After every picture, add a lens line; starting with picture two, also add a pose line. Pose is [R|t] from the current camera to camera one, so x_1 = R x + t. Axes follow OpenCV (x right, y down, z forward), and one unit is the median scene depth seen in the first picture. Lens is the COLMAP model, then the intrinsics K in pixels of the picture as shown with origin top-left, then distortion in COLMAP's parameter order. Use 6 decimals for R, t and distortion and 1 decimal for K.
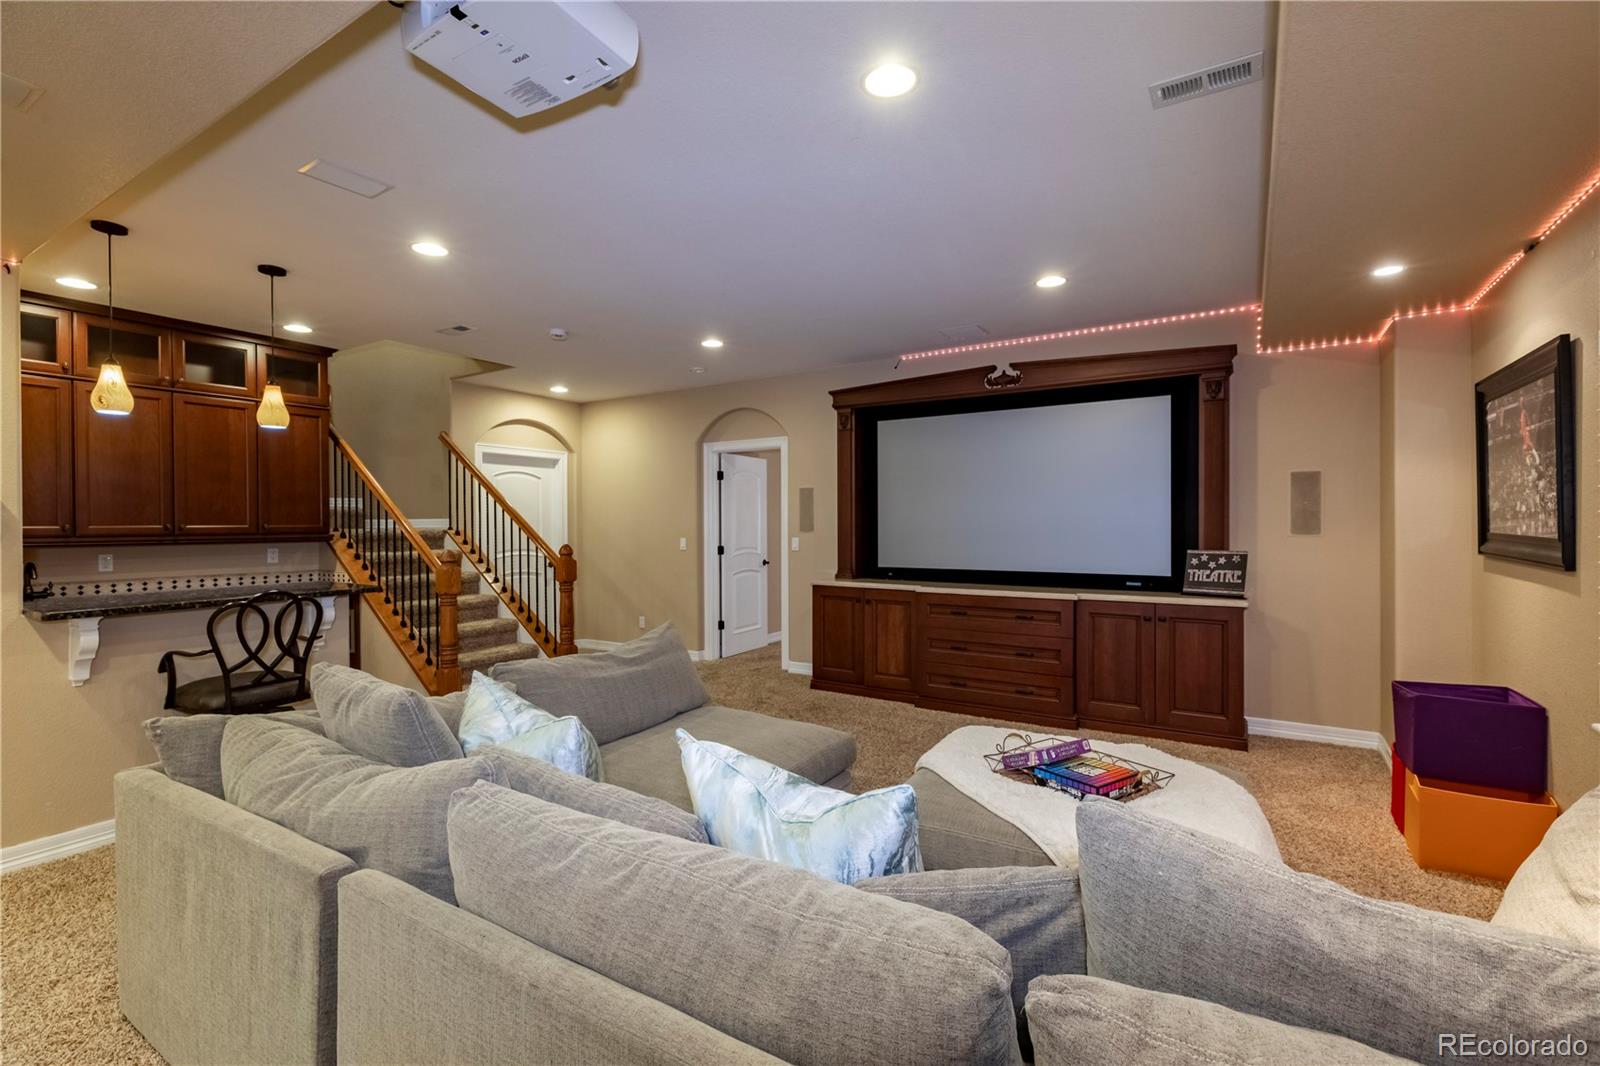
lens RADIAL K [[723.8, 0, 795.2], [0, 723.8, 526.5], [0, 0, 1]] dist [-0.000131, 0.000760]
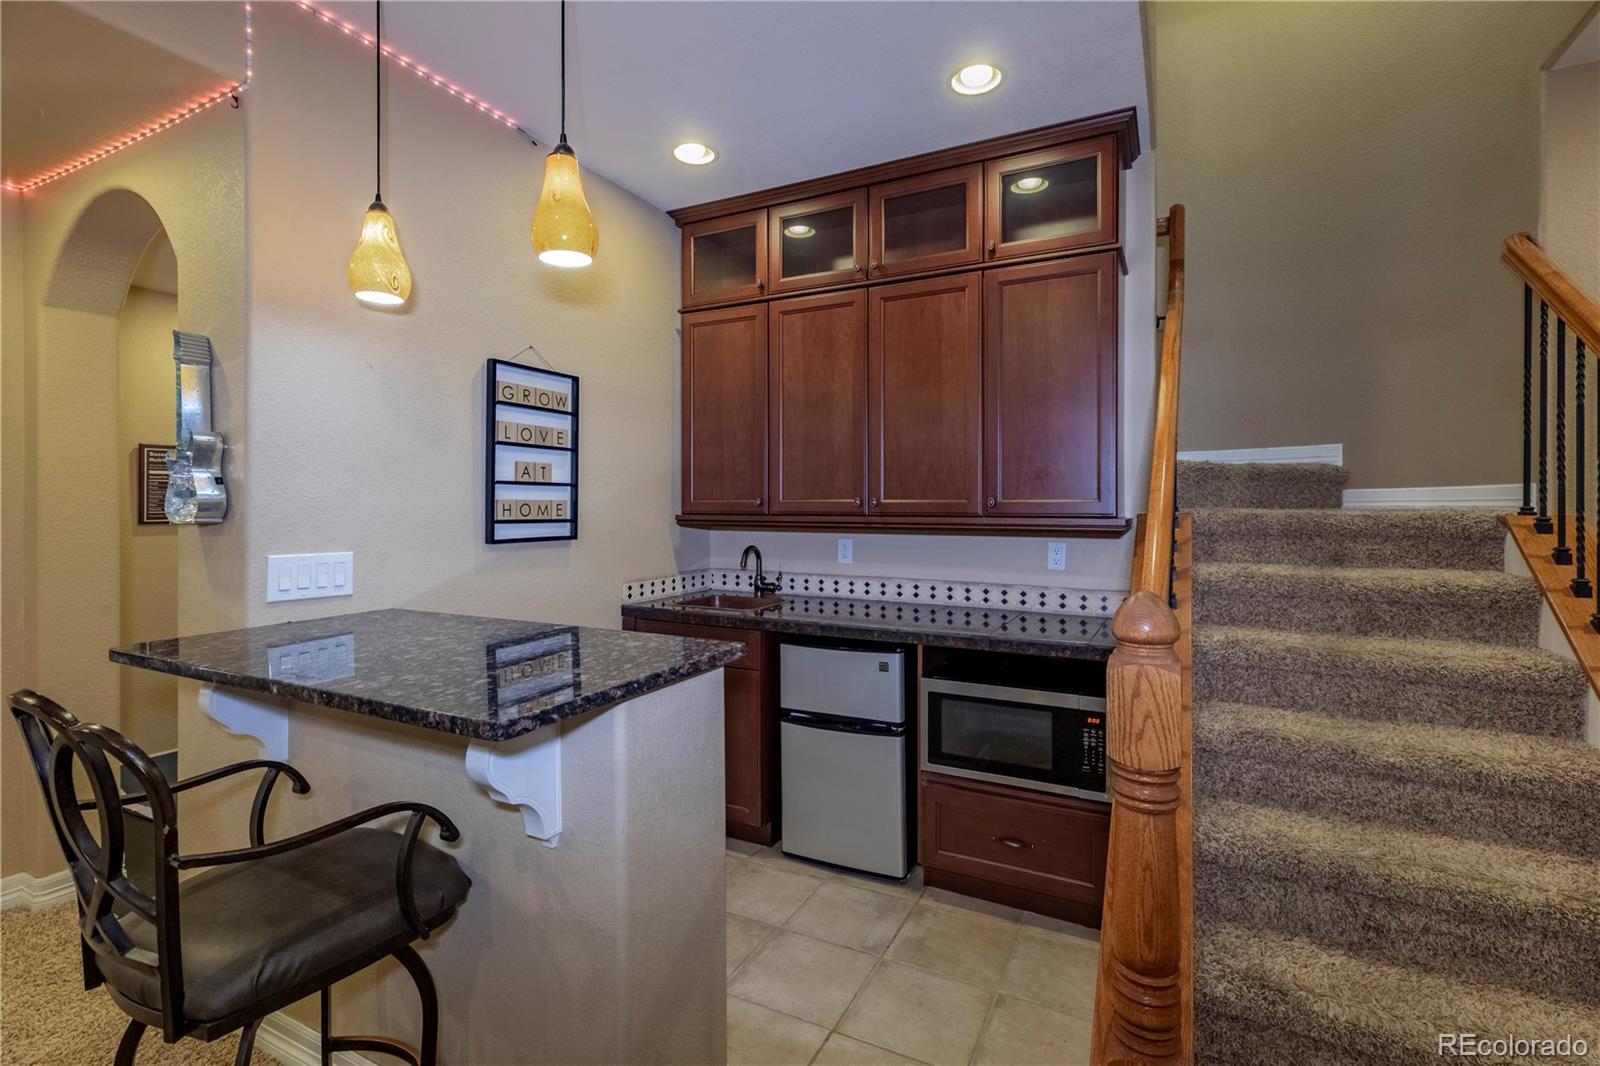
lens RADIAL K [[723.8, 0, 812.8], [0, 723.8, 514.9], [0, 0, 1]] dist [-0.000131, 0.000760]
pose [[0.095299, 0.023130, -0.995180, -0.197237], [-0.006567, 0.999723, 0.022607, -0.001545], [0.995427, 0.004381, 0.095424, 0.754265]]
